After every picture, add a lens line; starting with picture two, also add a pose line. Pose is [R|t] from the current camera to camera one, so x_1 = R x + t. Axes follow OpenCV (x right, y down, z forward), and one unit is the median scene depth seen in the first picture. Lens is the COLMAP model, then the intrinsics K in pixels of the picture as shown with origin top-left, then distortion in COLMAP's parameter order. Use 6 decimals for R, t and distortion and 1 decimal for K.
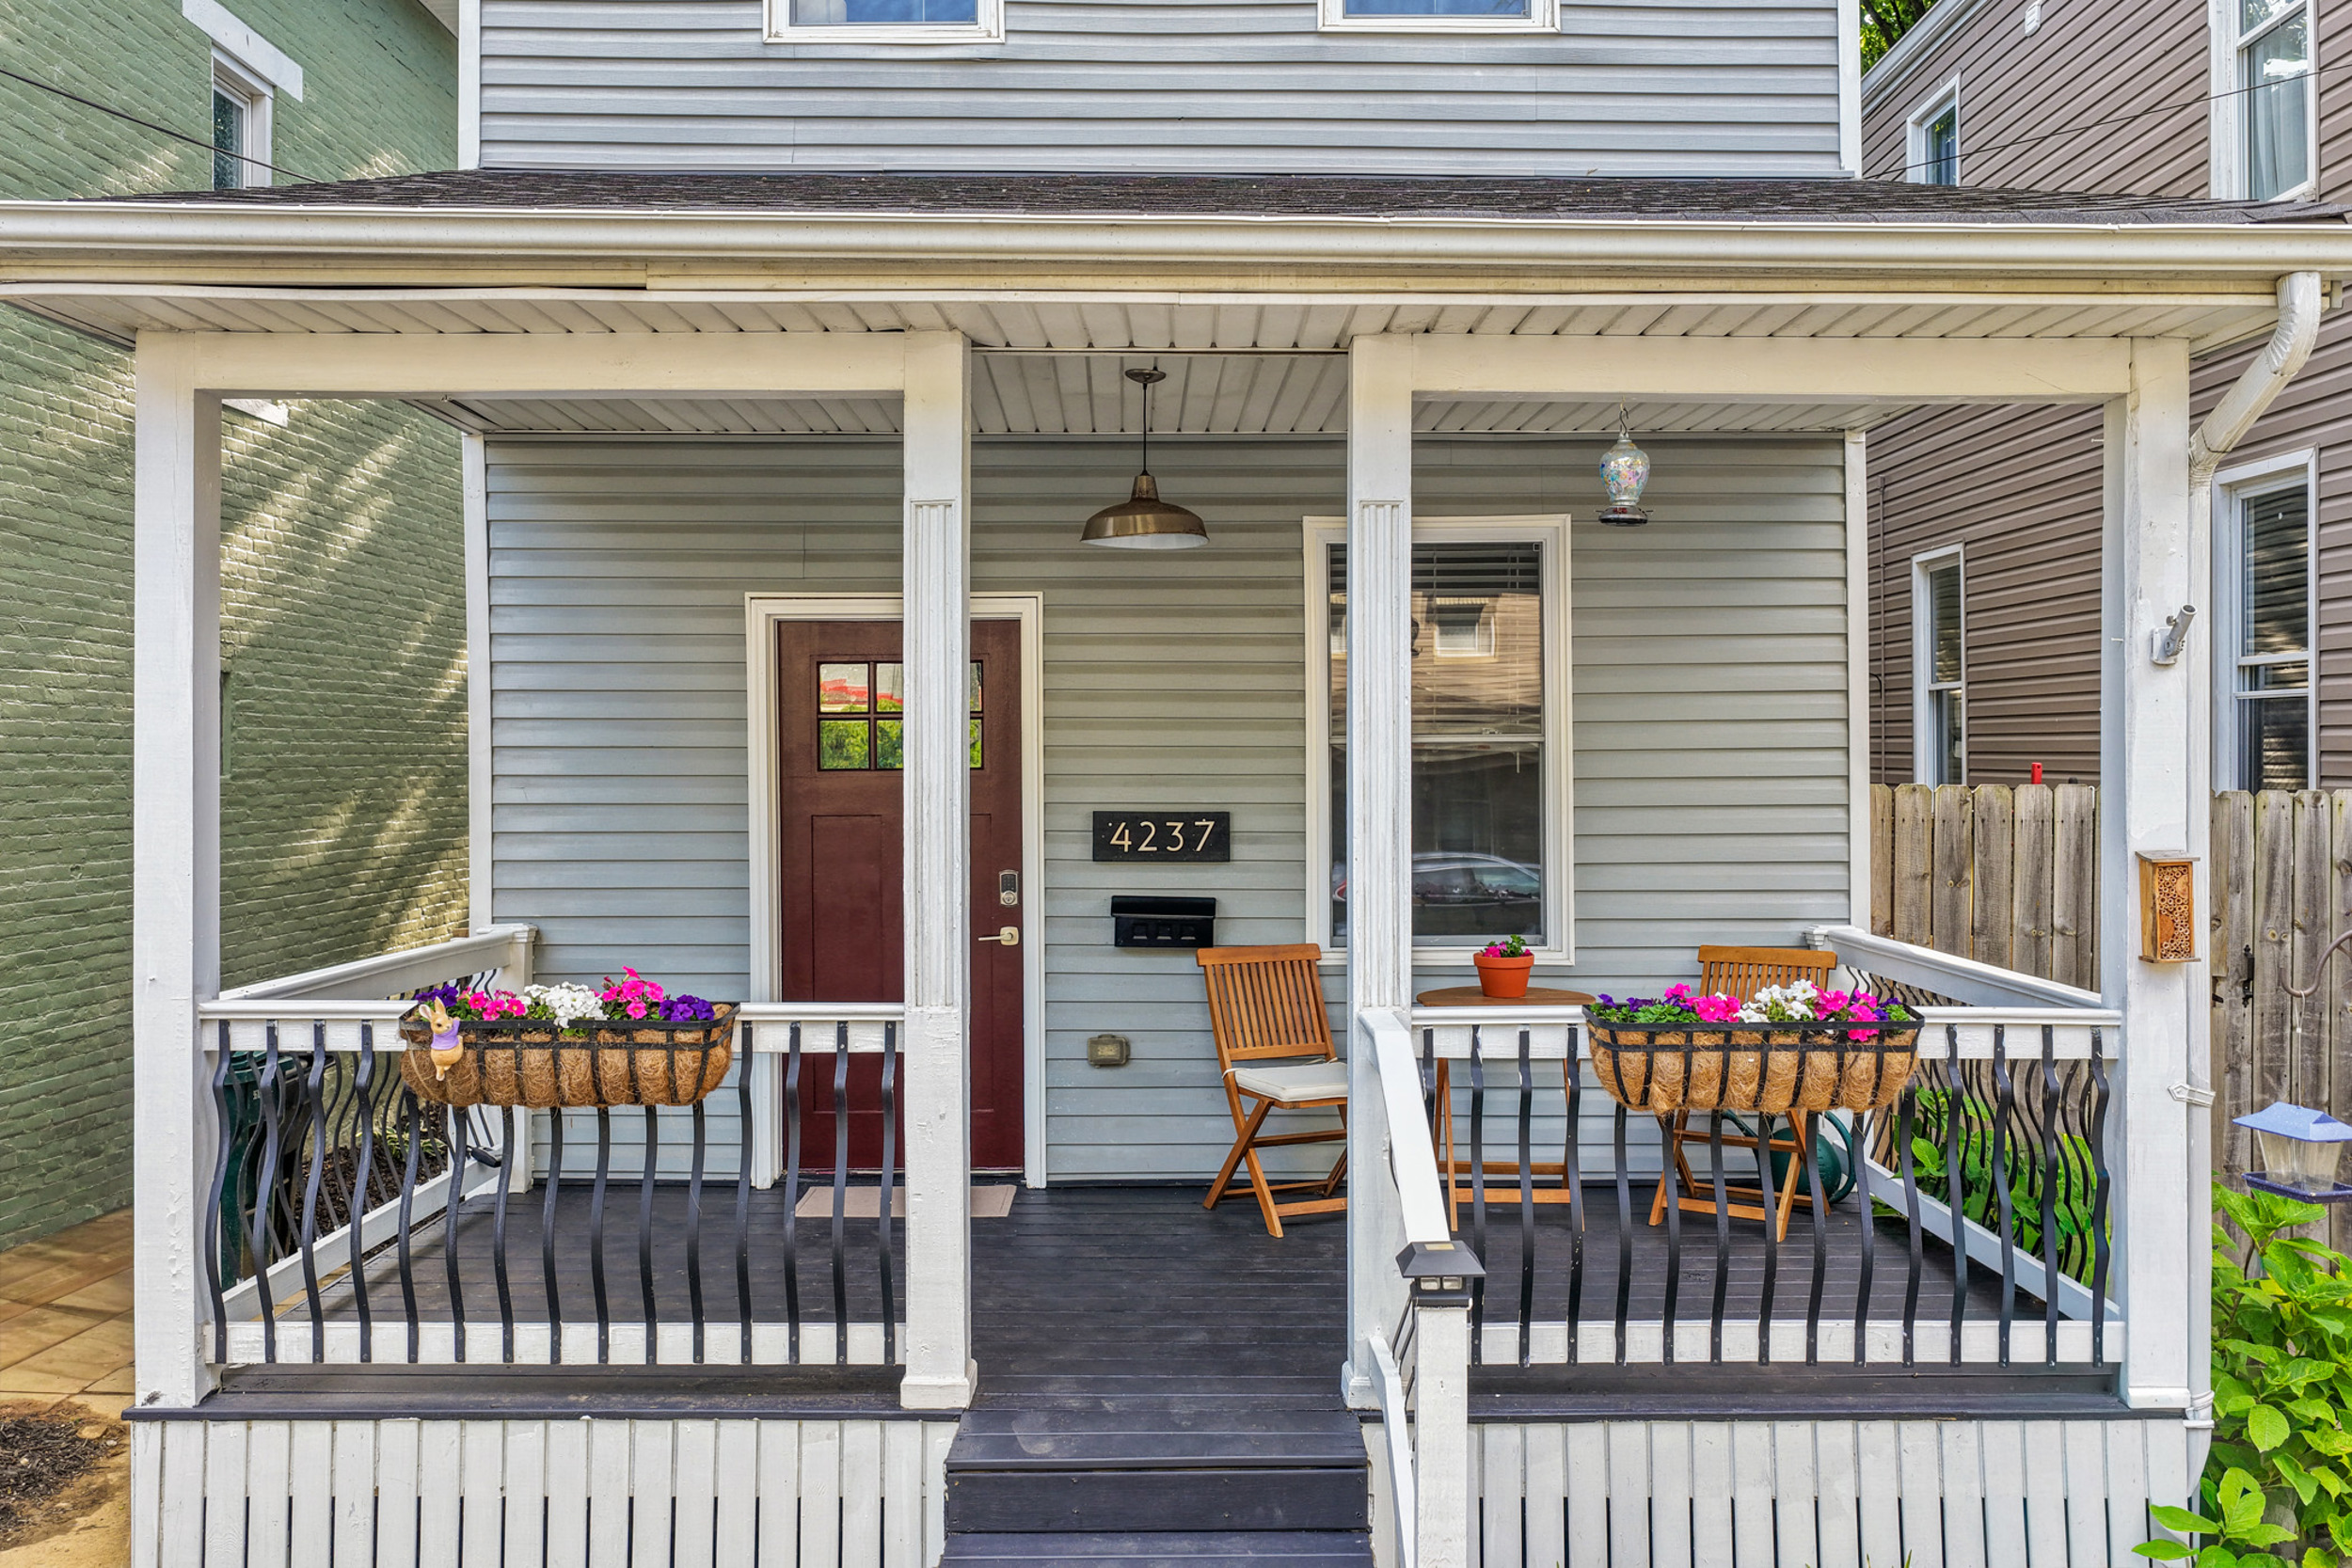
lens RADIAL K [[1964.6, 0, 1179.5], [0, 1964.6, 763.7], [0, 0, 1]] dist [-0.005633, 0.005823]
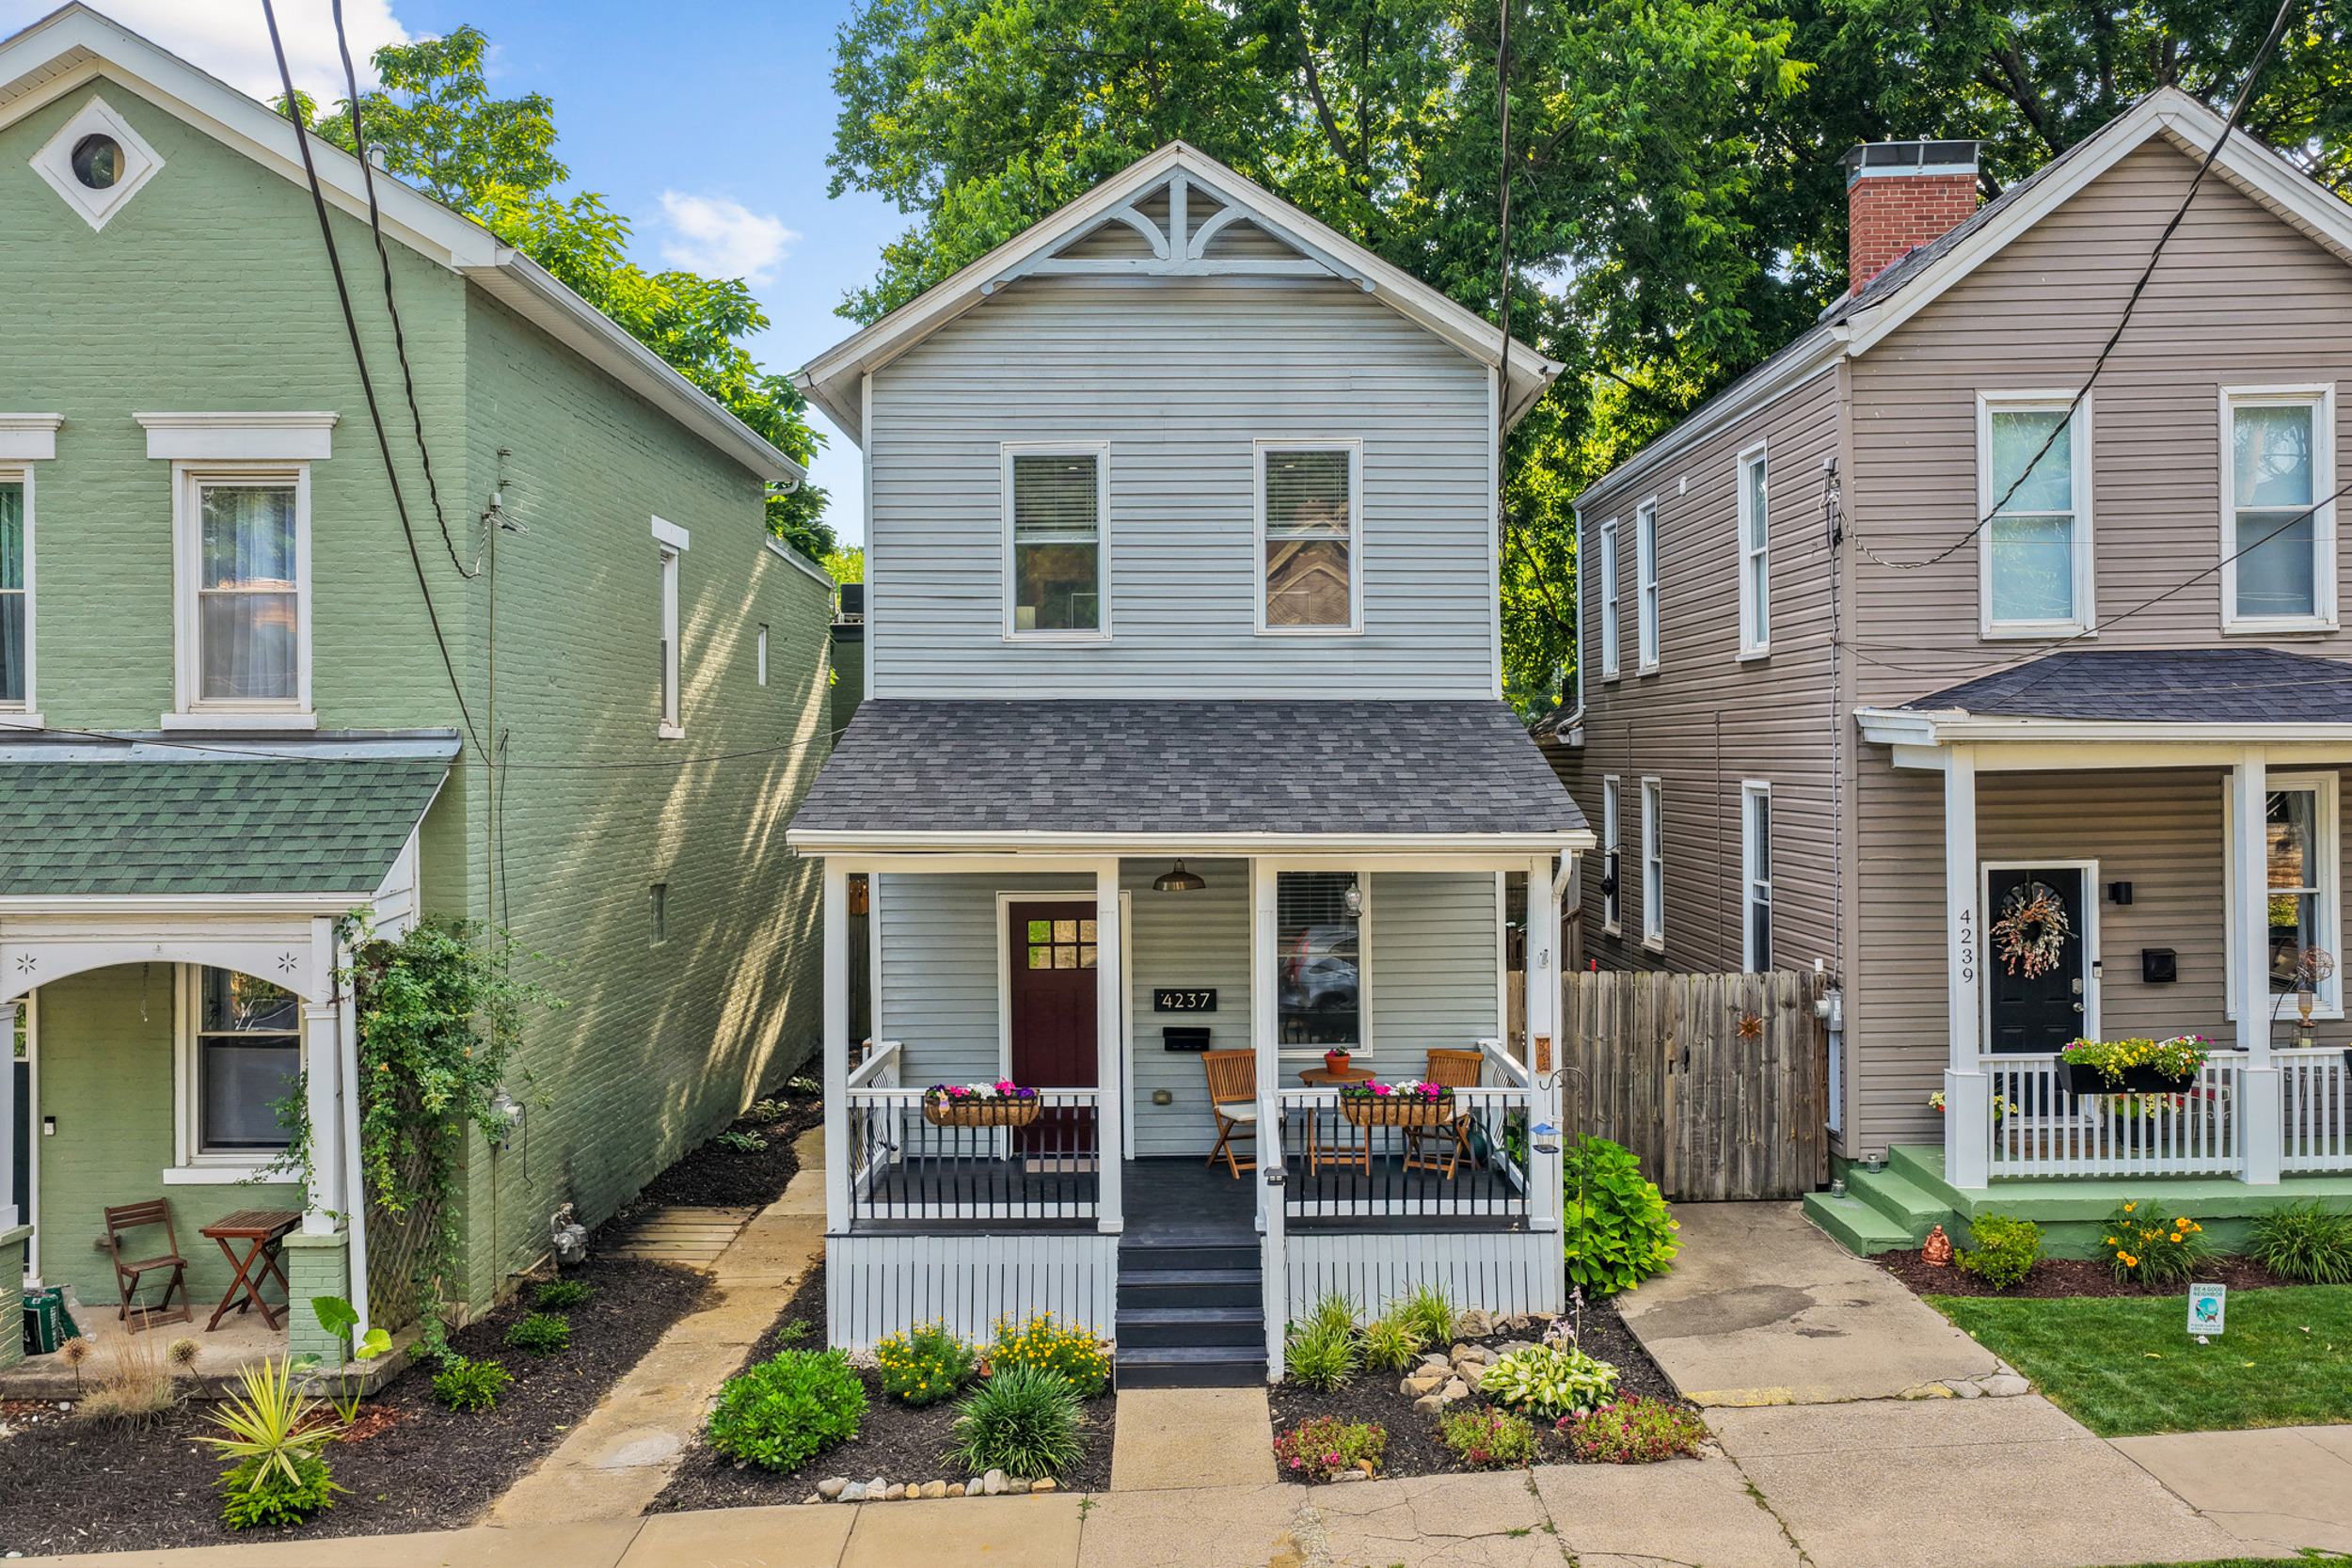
lens RADIAL K [[1966.7, 0, 1178.7], [0, 1966.7, 747.6], [0, 0, 1]] dist [-0.005982, 0.016750]
pose [[0.999984, -0.005557, -0.000632, -0.014722], [0.005551, 0.999939, -0.009538, -0.243595], [0.000685, 0.009534, 0.999954, -1.308831]]
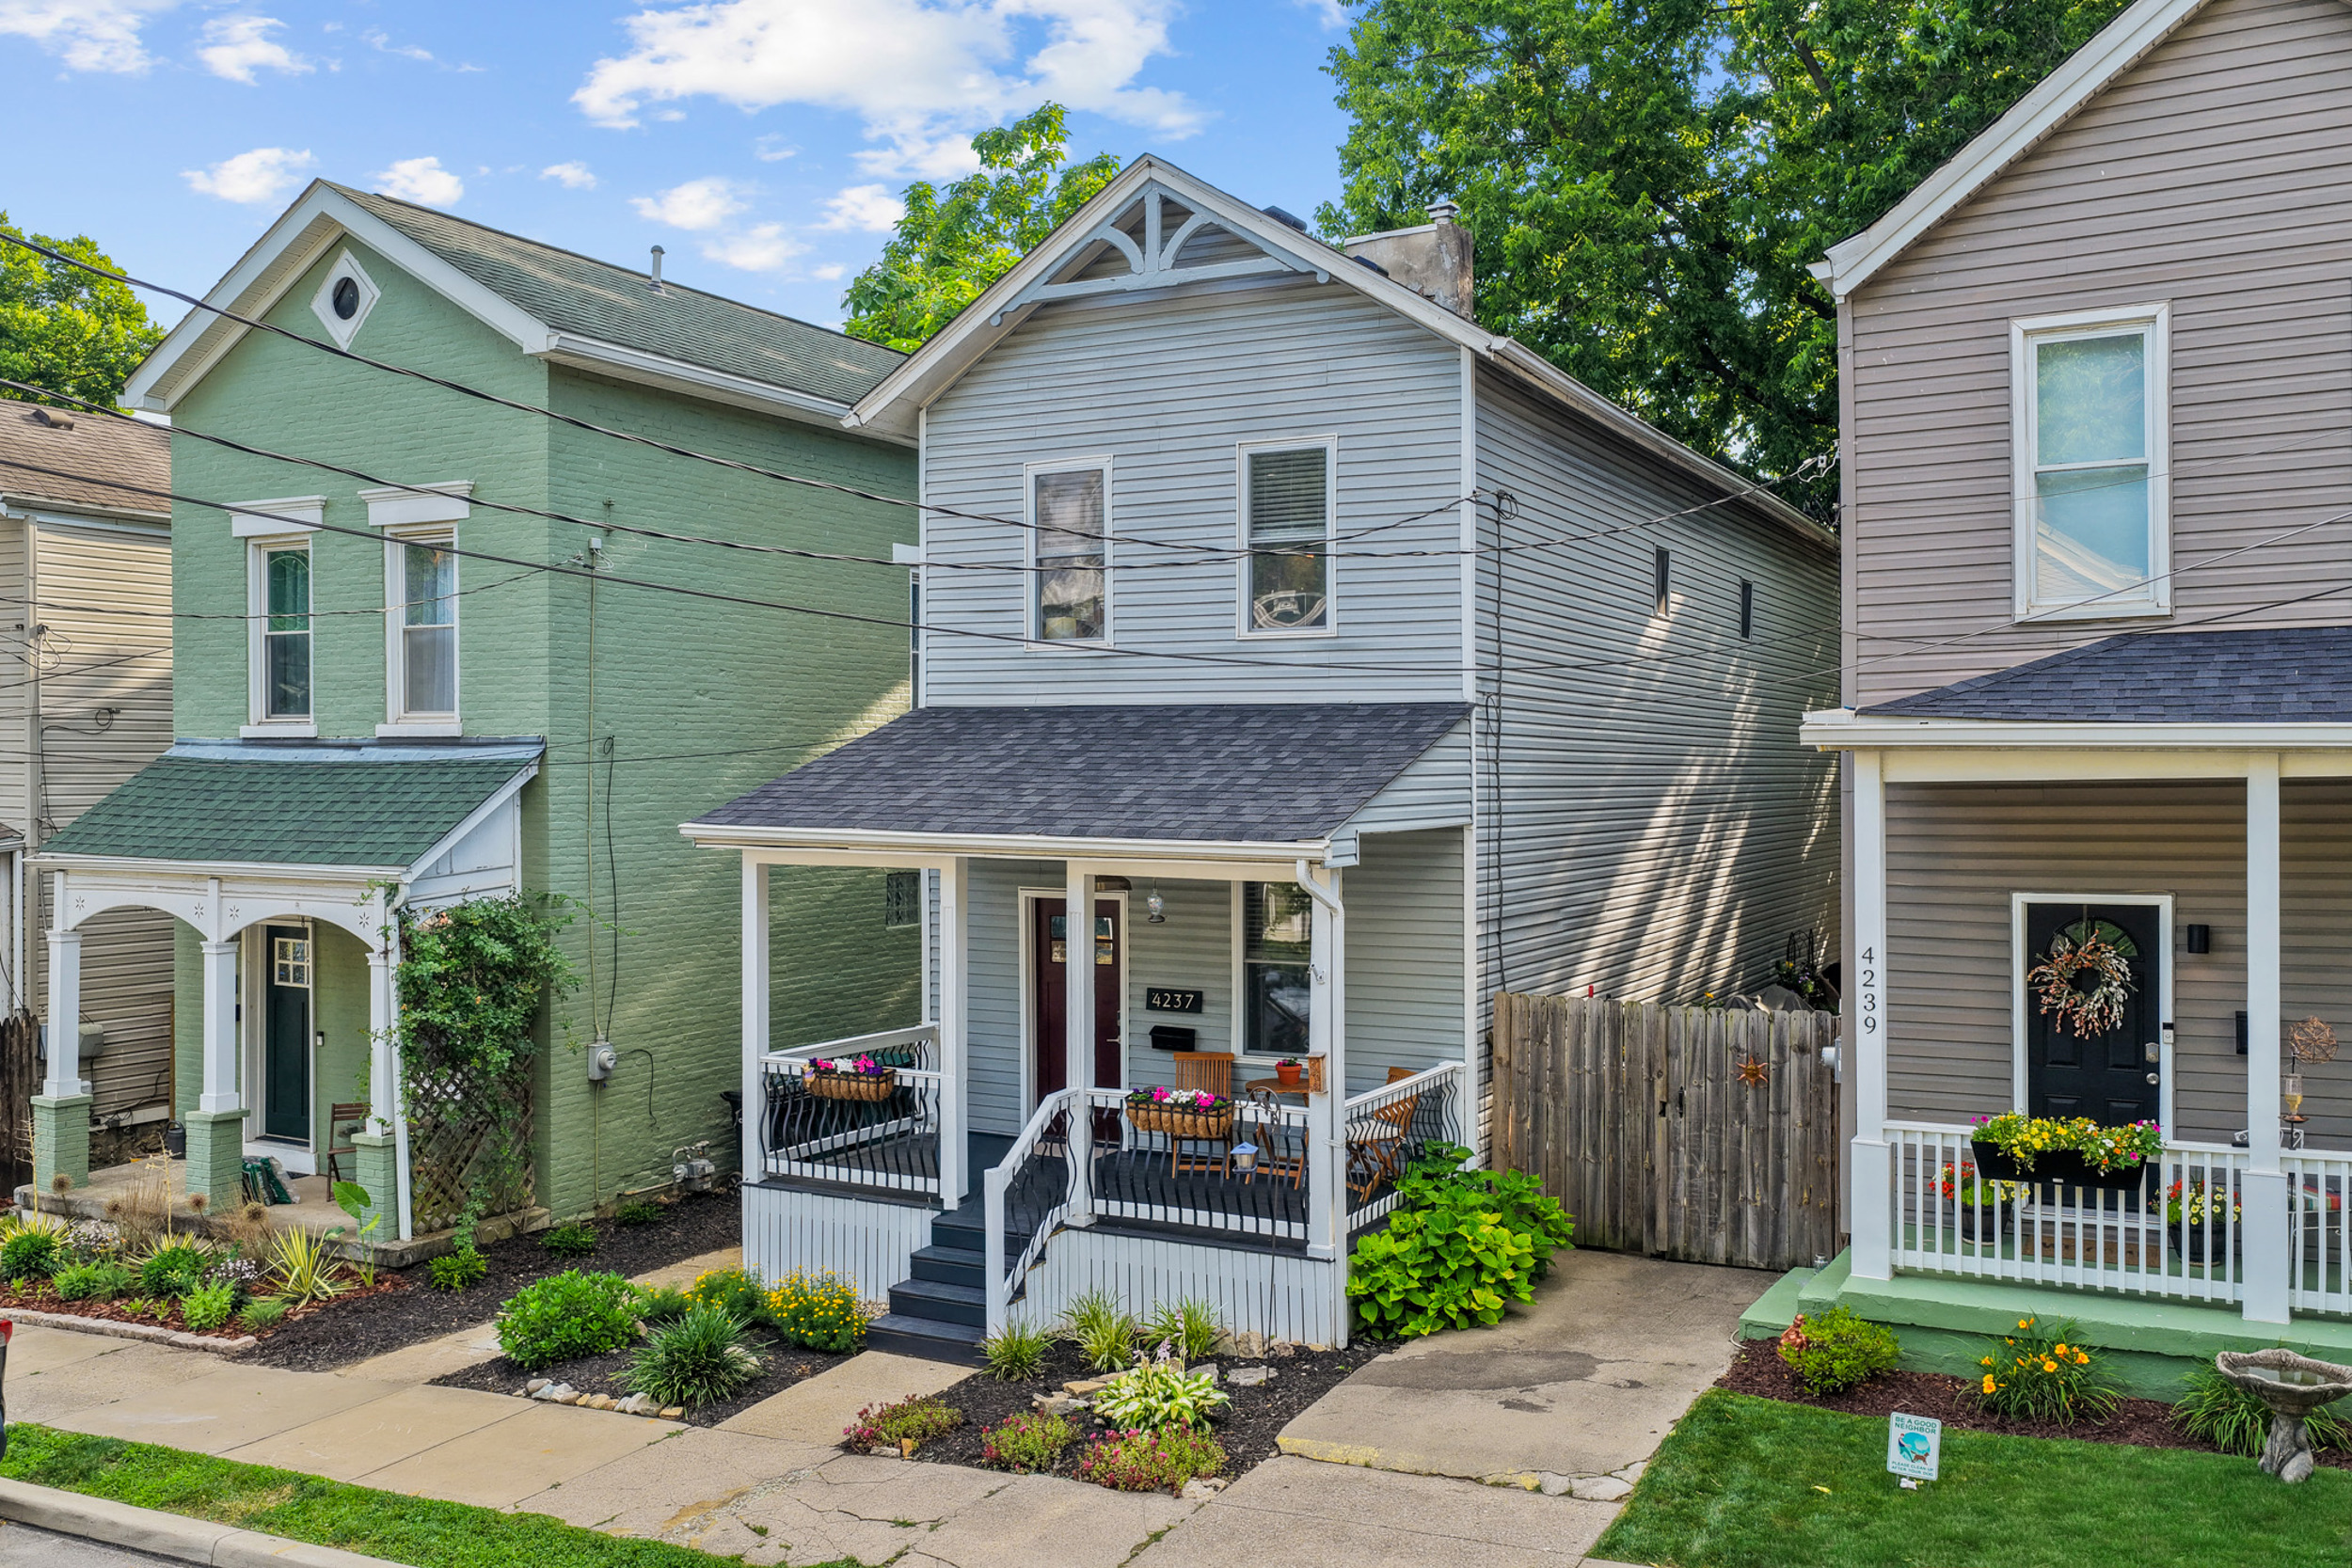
lens RADIAL K [[1964.6, 0, 1179.5], [0, 1964.6, 763.7], [0, 0, 1]] dist [-0.005633, 0.005823]
pose [[0.877860, -0.000609, -0.478917, 1.156336], [-0.000540, 0.999997, -0.002262, -0.246335], [0.478917, 0.002244, 0.877857, -1.045664]]
